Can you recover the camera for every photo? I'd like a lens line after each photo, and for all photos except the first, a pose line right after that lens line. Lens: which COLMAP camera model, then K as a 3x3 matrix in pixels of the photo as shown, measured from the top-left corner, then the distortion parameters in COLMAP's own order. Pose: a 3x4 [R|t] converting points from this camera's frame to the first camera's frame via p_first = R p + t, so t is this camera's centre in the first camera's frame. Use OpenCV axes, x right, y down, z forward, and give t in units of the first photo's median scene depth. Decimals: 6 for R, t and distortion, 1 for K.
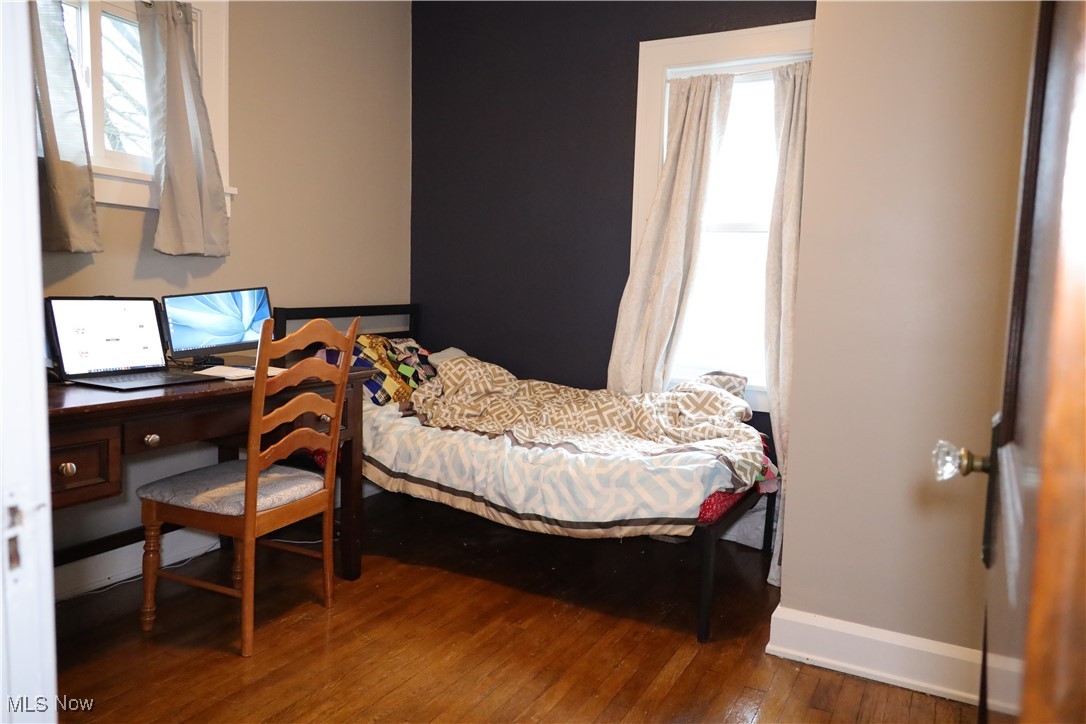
lens RADIAL K [[771.3, 0, 544.2], [0, 771.3, 365.1], [0, 0, 1]] dist [0.022823, -0.007359]
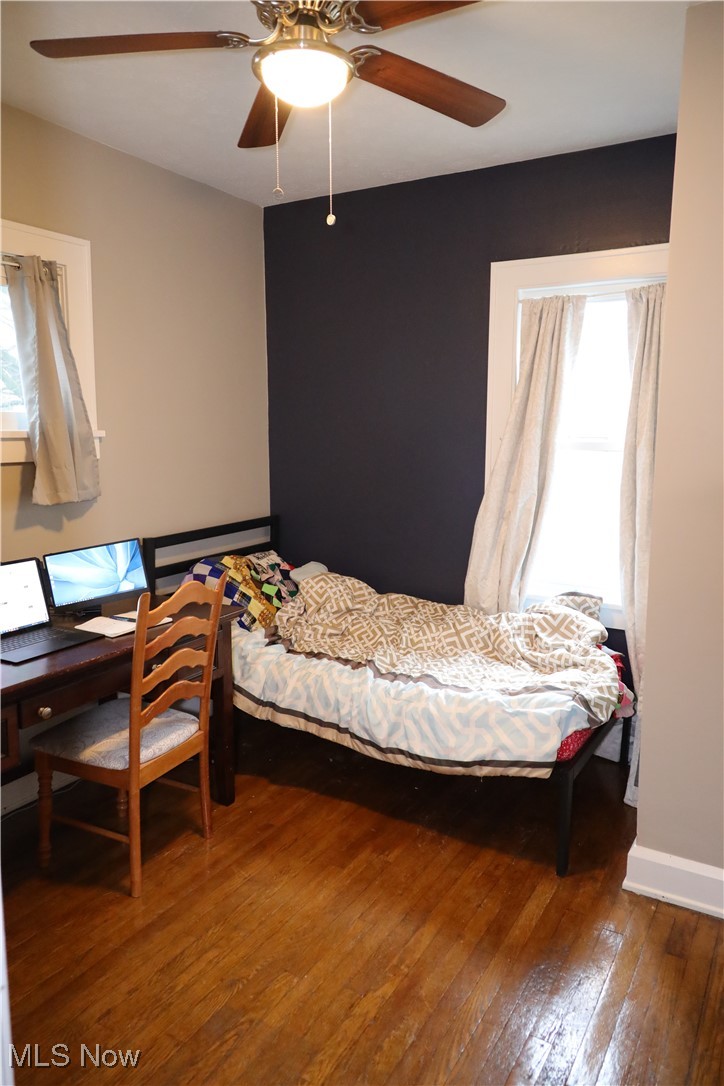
lens RADIAL K [[771.3, 0, 361.4], [0, 771.3, 540.1], [0, 0, 1]] dist [0.022823, -0.007359]
pose [[0.998610, -0.021745, -0.048014, -0.005258], [0.024093, 0.998514, 0.048876, -0.137961], [0.046880, -0.049965, 0.997650, -0.034341]]
